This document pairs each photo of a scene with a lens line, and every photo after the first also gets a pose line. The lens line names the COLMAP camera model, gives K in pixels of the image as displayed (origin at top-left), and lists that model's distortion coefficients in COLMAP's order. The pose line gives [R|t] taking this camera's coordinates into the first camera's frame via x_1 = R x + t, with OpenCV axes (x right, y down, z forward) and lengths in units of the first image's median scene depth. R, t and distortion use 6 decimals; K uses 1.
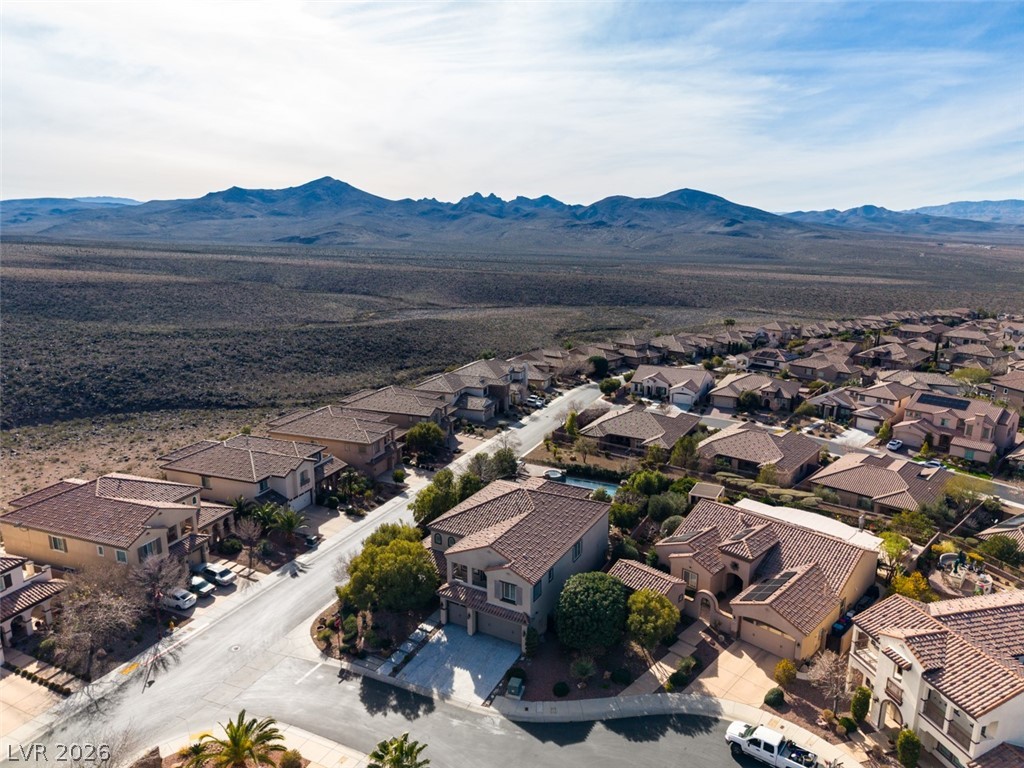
lens RADIAL K [[699.4, 0, 512.0], [0, 699.4, 384.0], [0, 0, 1]] dist [0.025471, -0.025328]
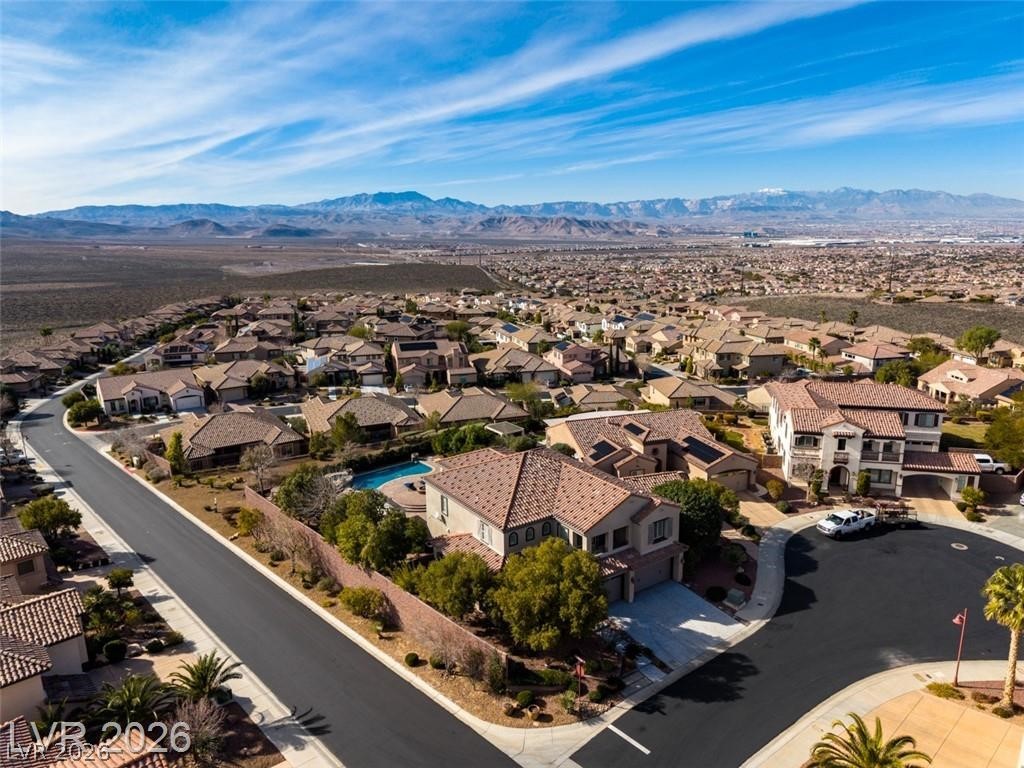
lens RADIAL K [[694.5, 0, 508.9], [0, 694.5, 404.4], [0, 0, 1]] dist [0.053761, -0.056186]
pose [[0.449087, -0.233649, 0.862397, -0.768718], [0.218053, 0.964679, 0.147811, -0.043234], [-0.866472, 0.121668, 0.484173, 0.626875]]
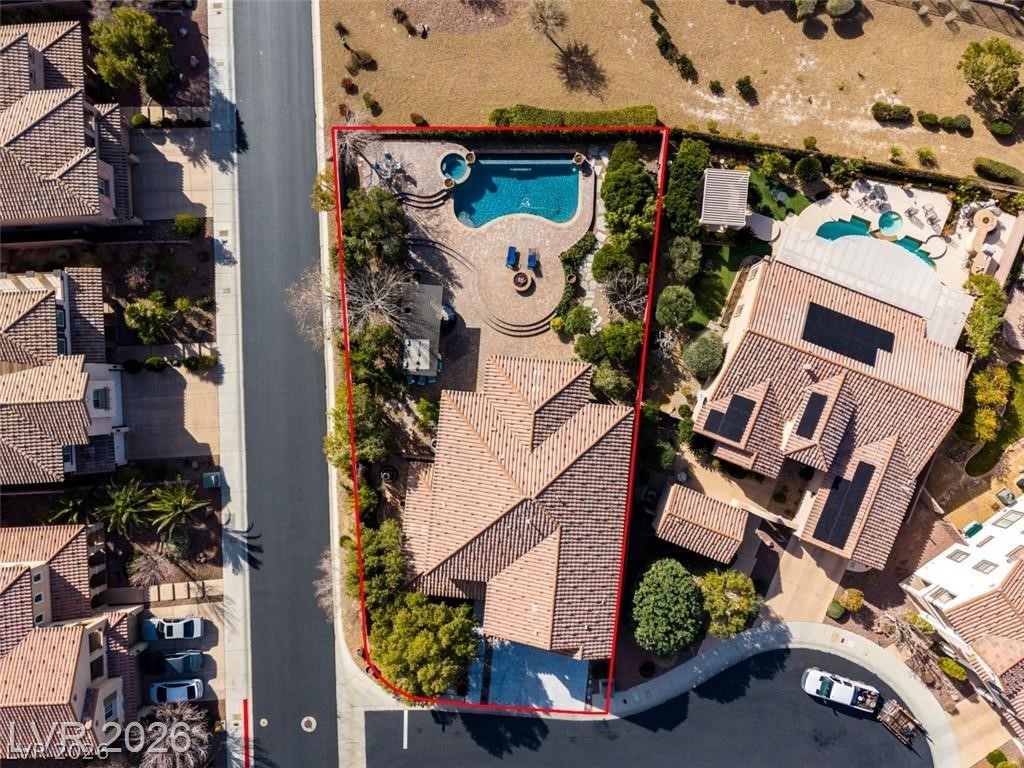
lens RADIAL K [[699.4, 0, 512.0], [0, 699.4, 384.0], [0, 0, 1]] dist [0.025471, -0.025328]
pose [[0.916440, -0.399700, -0.019447, 0.061381], [0.103324, 0.189397, 0.976449, -0.581609], [-0.386603, -0.896866, 0.214869, 1.020288]]
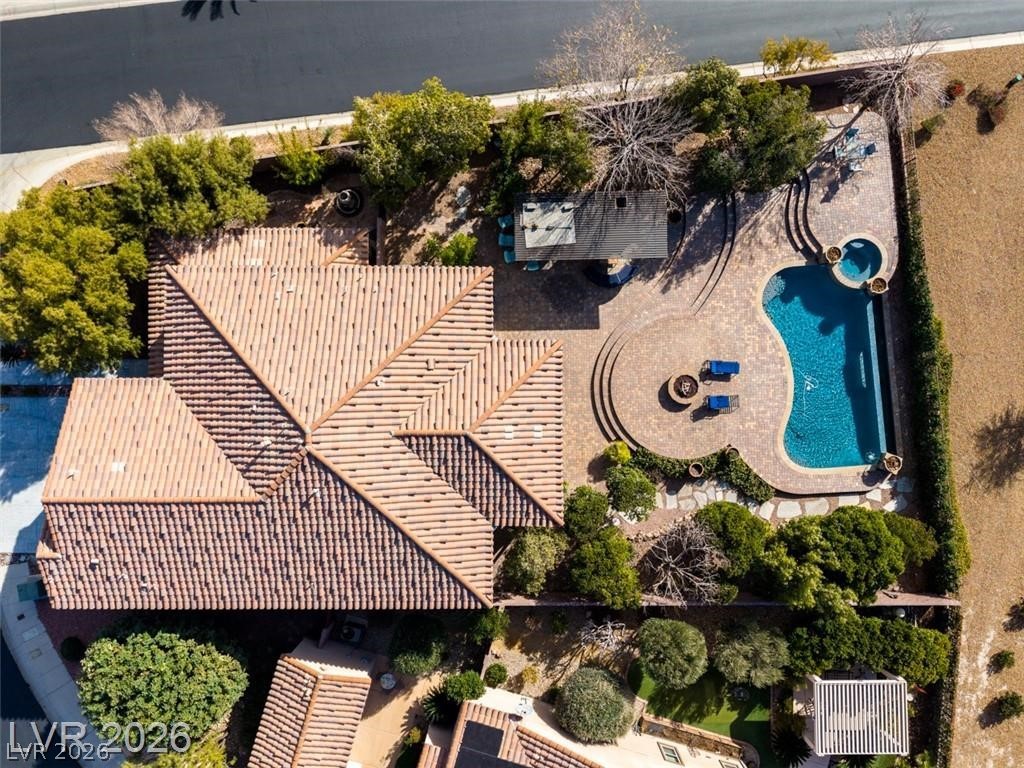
lens RADIAL K [[699.4, 0, 512.0], [0, 699.4, 384.0], [0, 0, 1]] dist [0.025471, -0.025328]
pose [[0.482790, 0.875497, -0.020471, 0.051846], [-0.176186, 0.120002, 0.977015, -0.252873], [0.857830, -0.468086, 0.212186, 1.094233]]
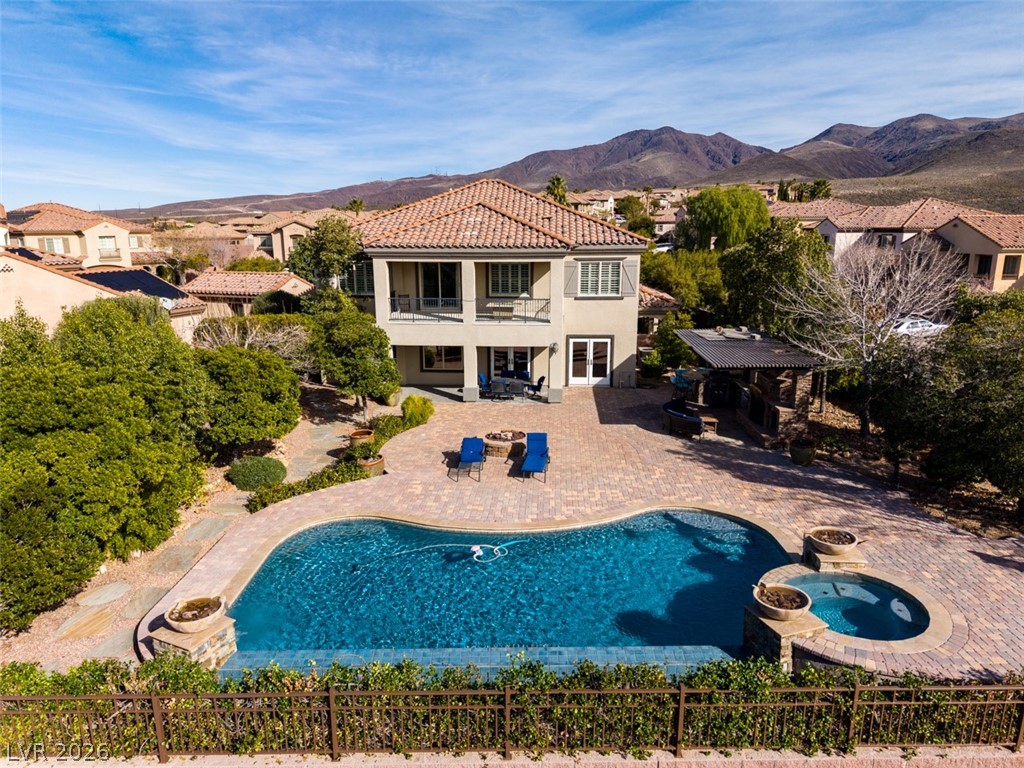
lens RADIAL K [[683.0, 0, 520.6], [0, 683.0, 414.9], [0, 0, 1]] dist [0.021015, -0.020379]
pose [[-0.907255, 0.111718, -0.405471, 0.221800], [-0.076585, 0.904075, 0.420456, 0.103276], [0.413549, 0.412514, -0.811671, 1.559994]]
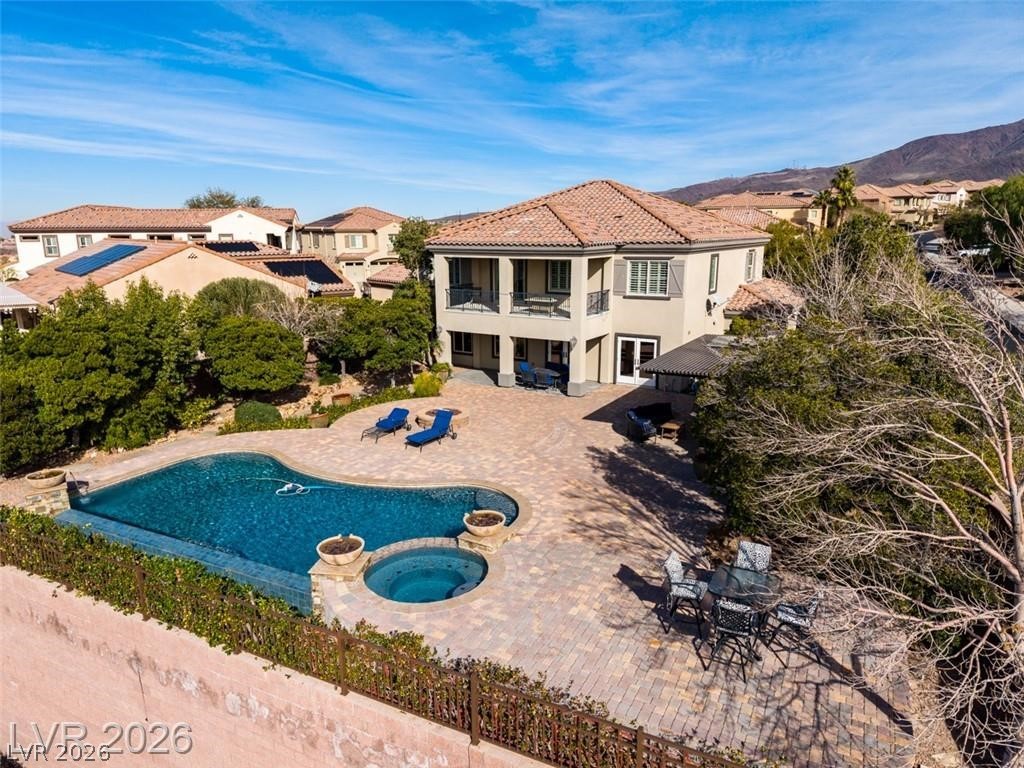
lens RADIAL K [[699.4, 0, 512.0], [0, 699.4, 384.0], [0, 0, 1]] dist [0.025471, -0.025328]
pose [[-0.998582, -0.009152, 0.052437, 0.054278], [0.012324, 0.918592, 0.395015, 0.090171], [-0.051783, 0.395101, -0.917177, 1.626023]]
